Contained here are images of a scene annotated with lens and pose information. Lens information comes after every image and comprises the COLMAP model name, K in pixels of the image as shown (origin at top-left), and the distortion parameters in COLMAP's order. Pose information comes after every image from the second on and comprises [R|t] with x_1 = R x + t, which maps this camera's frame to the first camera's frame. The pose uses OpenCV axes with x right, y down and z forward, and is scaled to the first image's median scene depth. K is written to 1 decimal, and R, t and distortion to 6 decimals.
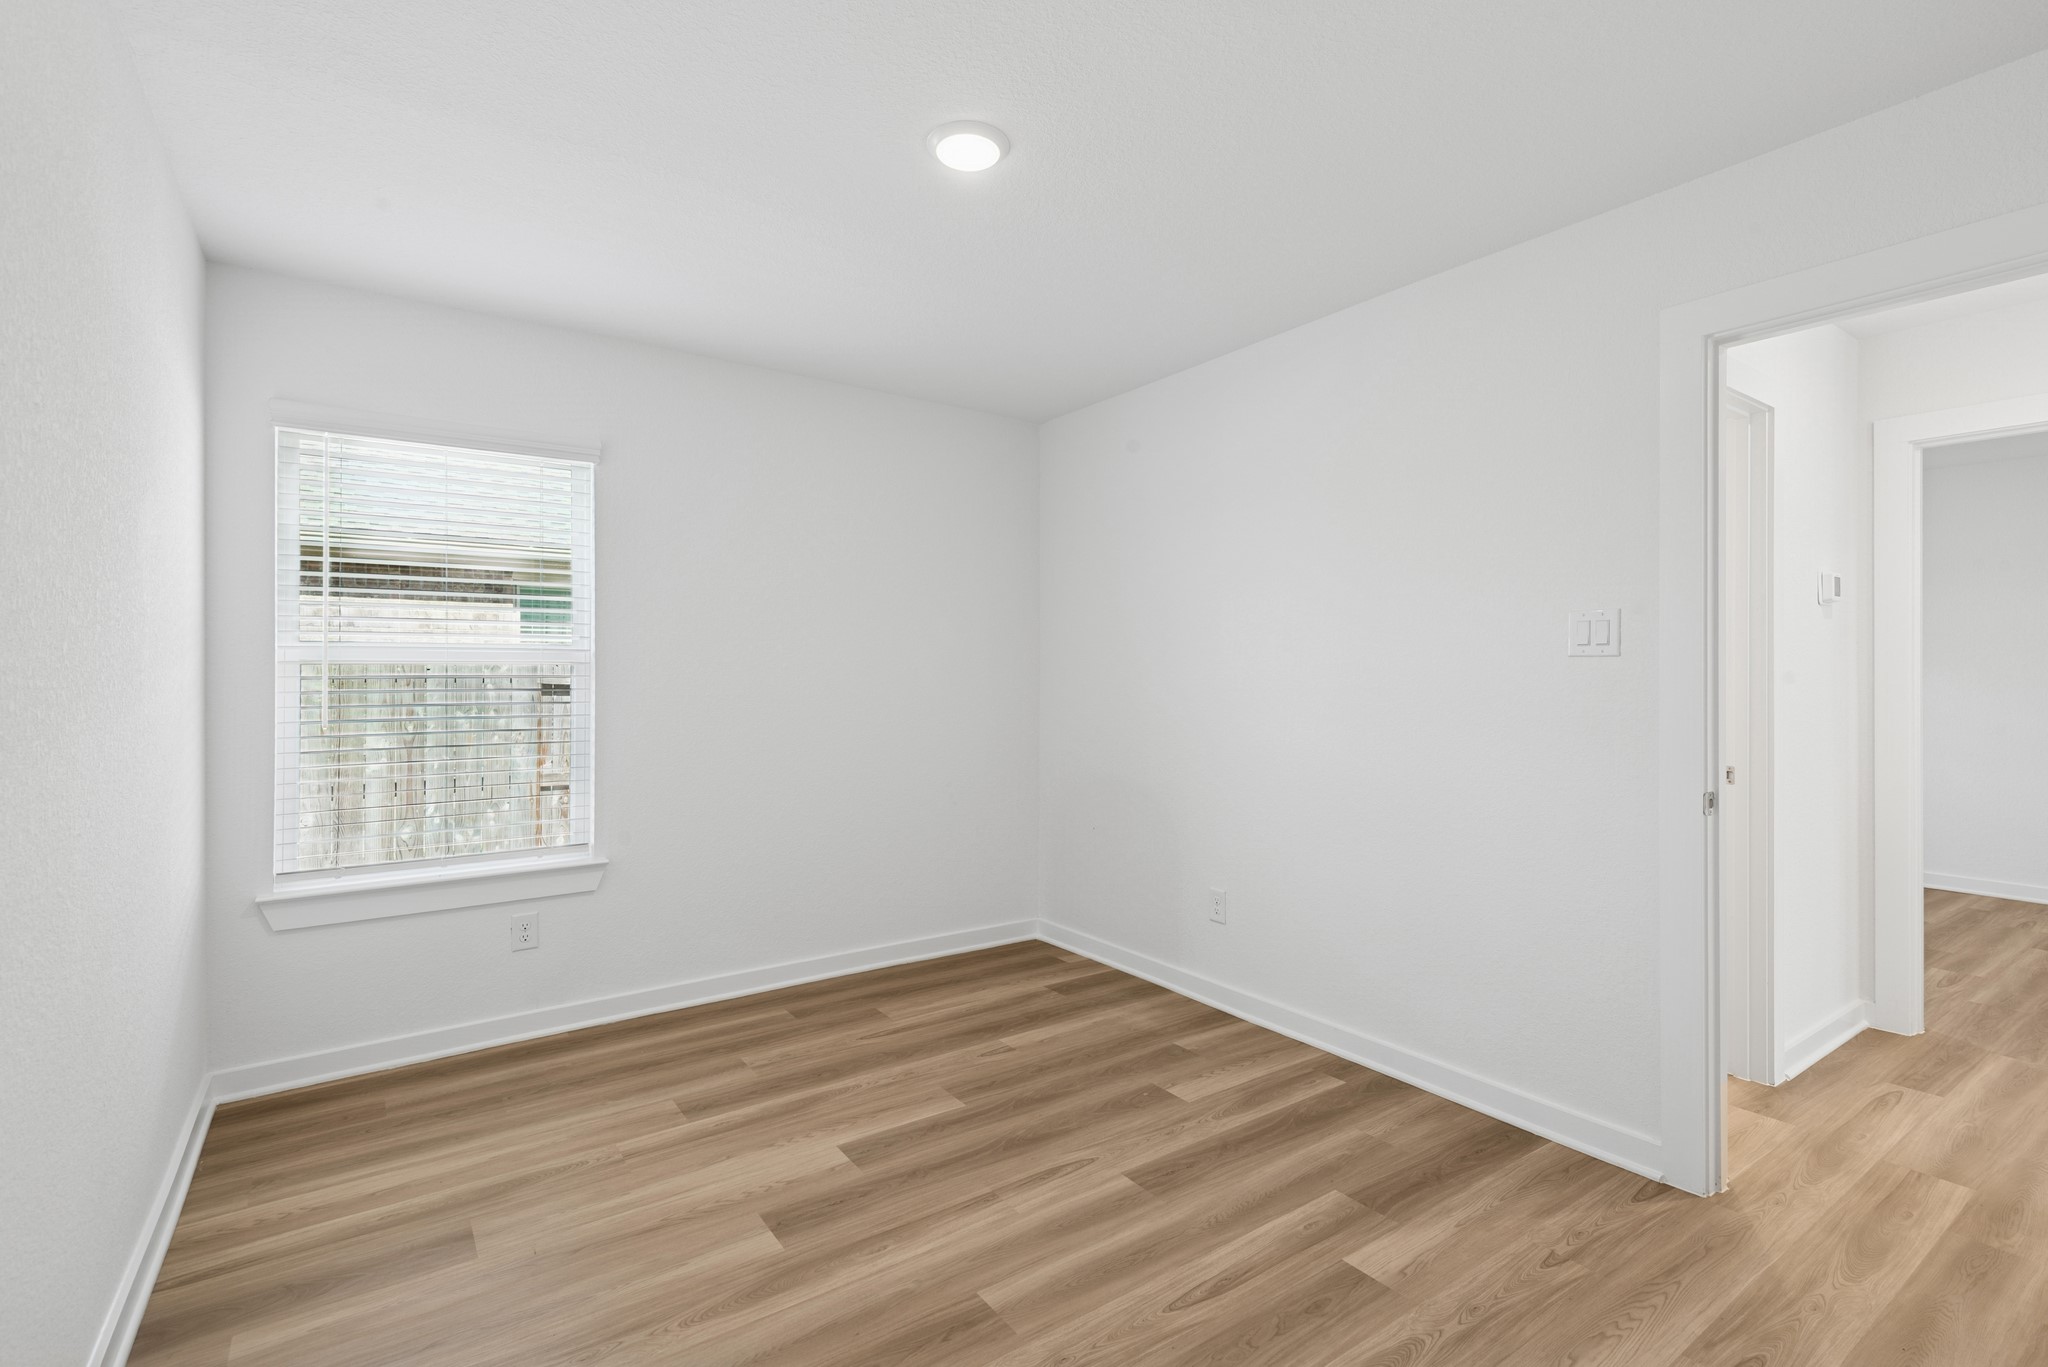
lens RADIAL K [[952.2, 0, 1029.2], [0, 952.2, 674.7], [0, 0, 1]] dist [0.001078, 0.000349]
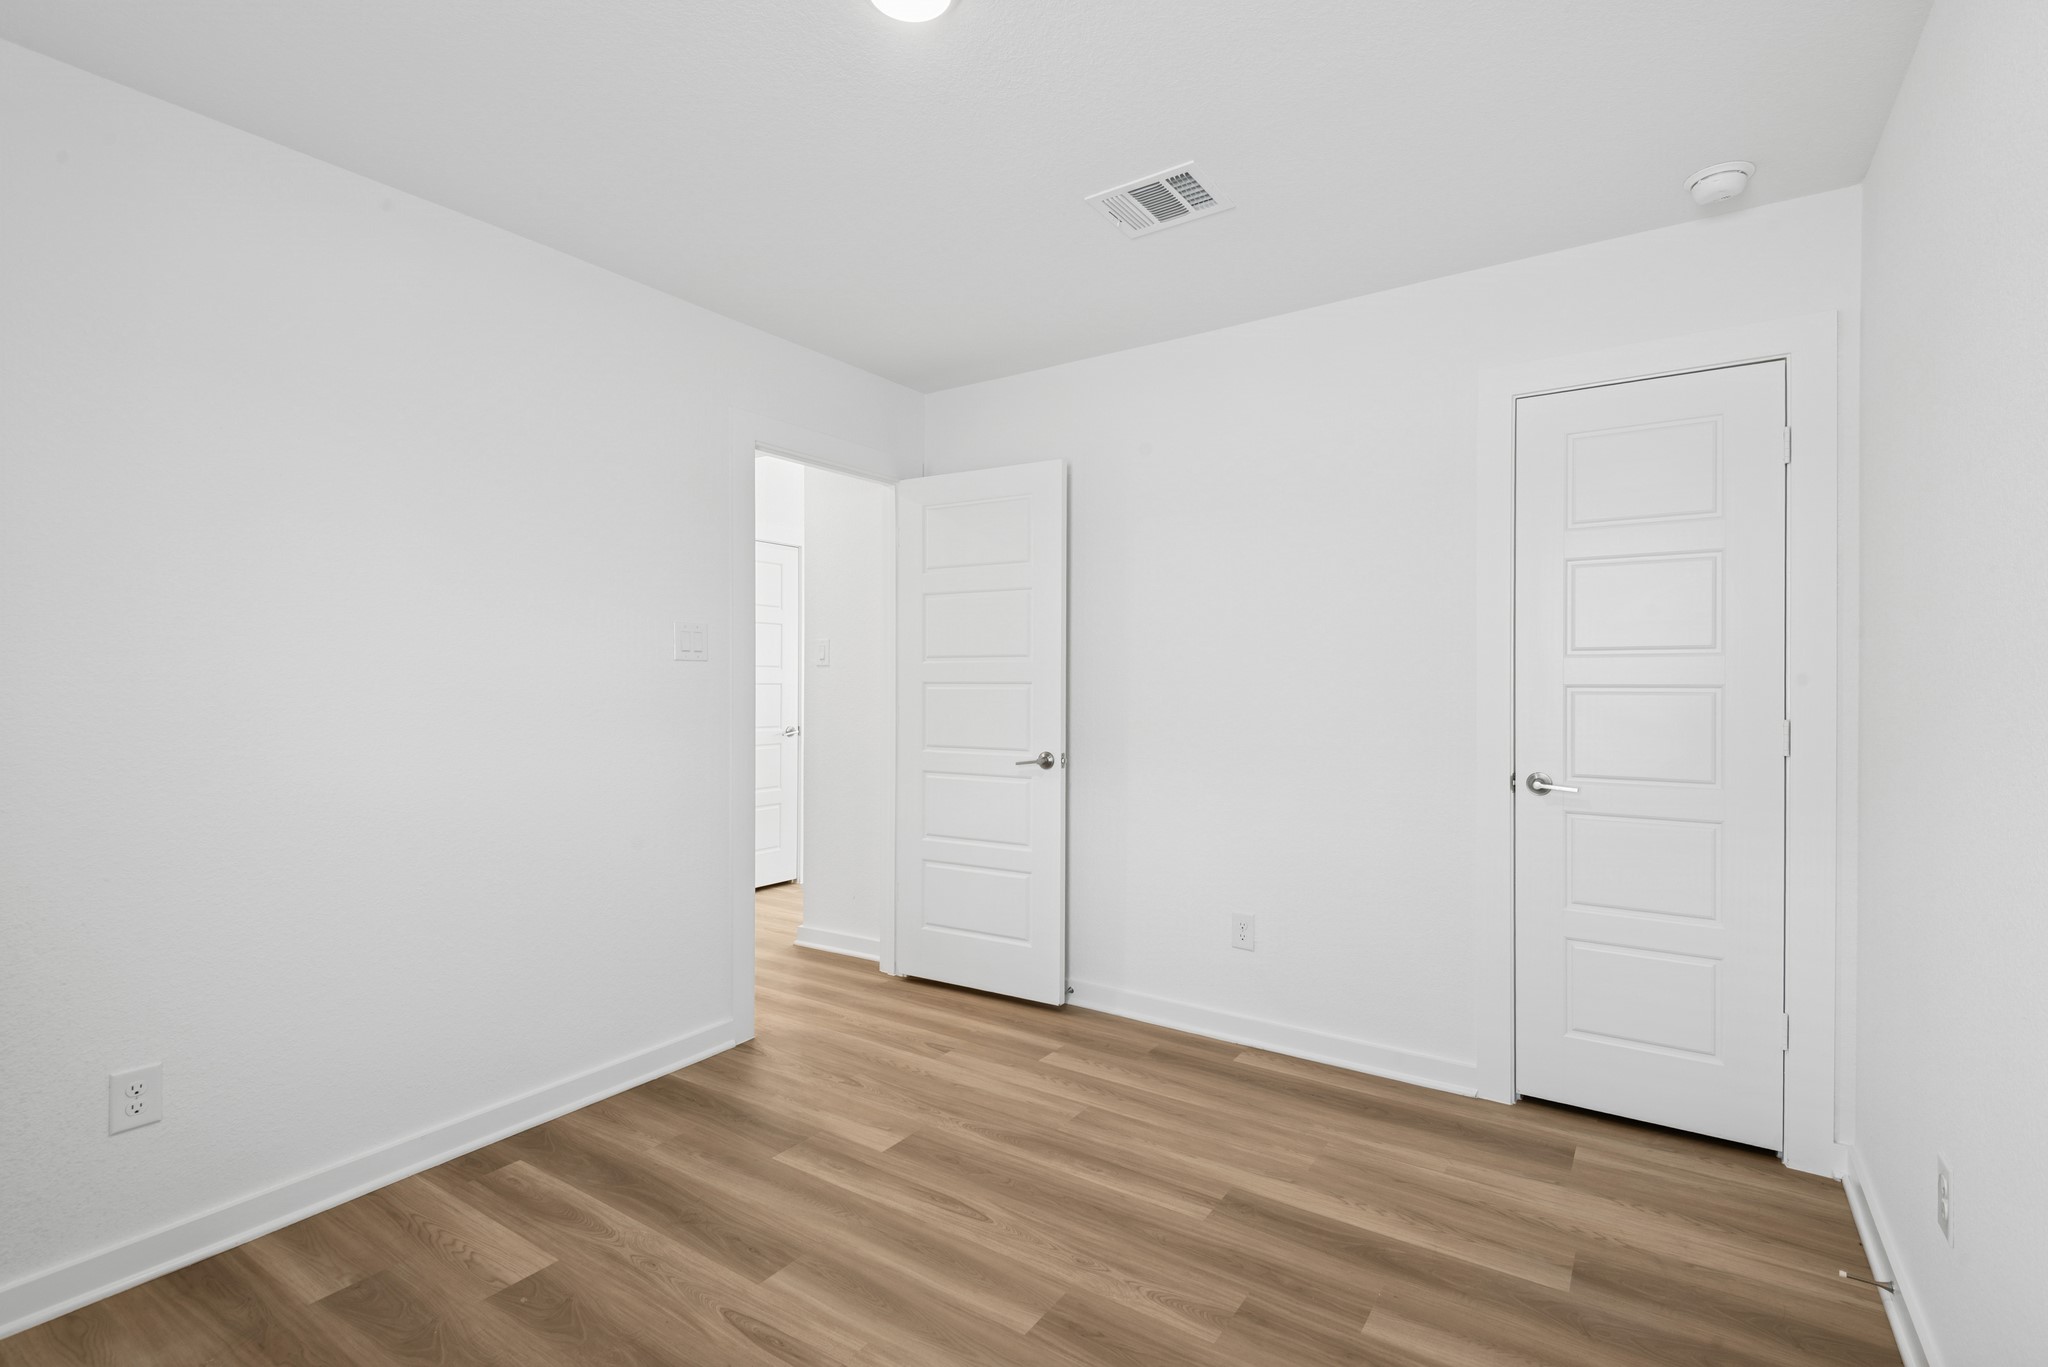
lens RADIAL K [[952.2, 0, 1029.2], [0, 952.2, 674.7], [0, 0, 1]] dist [0.001078, 0.000349]
pose [[-0.361920, 0.001976, 0.932207, -0.754974], [0.002847, 0.999995, -0.001015, 0.001281], [-0.932205, 0.002287, -0.361924, 1.082410]]
